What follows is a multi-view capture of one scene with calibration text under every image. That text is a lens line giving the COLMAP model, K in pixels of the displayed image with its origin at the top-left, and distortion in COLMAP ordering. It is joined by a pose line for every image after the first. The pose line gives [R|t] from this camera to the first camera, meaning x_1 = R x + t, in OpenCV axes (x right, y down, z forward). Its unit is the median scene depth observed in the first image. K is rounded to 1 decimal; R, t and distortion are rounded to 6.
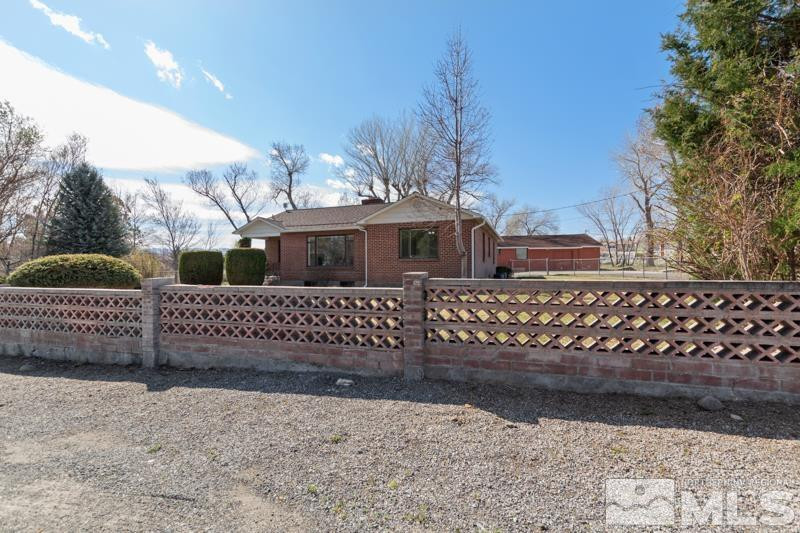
lens RADIAL K [[351.6, 0, 402.3], [0, 351.6, 266.8], [0, 0, 1]] dist [0.000782, -0.000008]
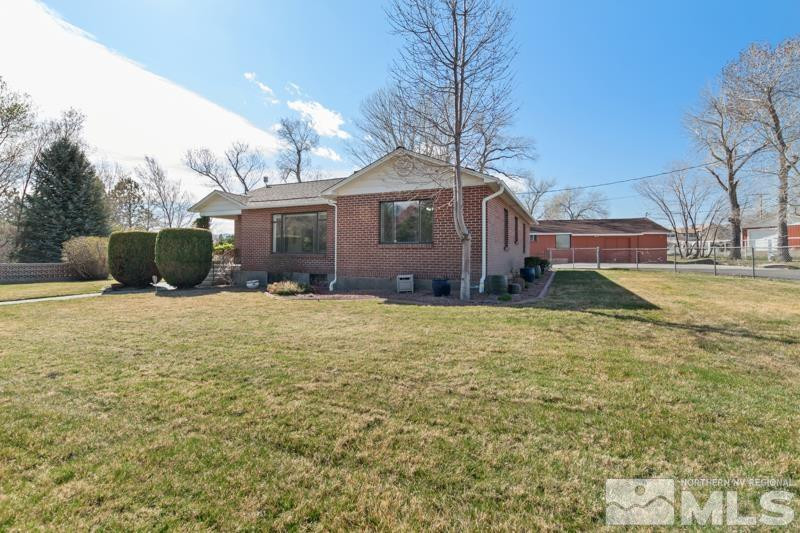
lens RADIAL K [[341.2, 0, 399.9], [0, 341.2, 247.9], [0, 0, 1]] dist [0.002622, 0.000159]
pose [[0.992762, 0.012481, -0.119446, 0.060592], [-0.014642, 0.999744, -0.017233, -0.002218], [0.119200, 0.018857, 0.992691, 0.174605]]
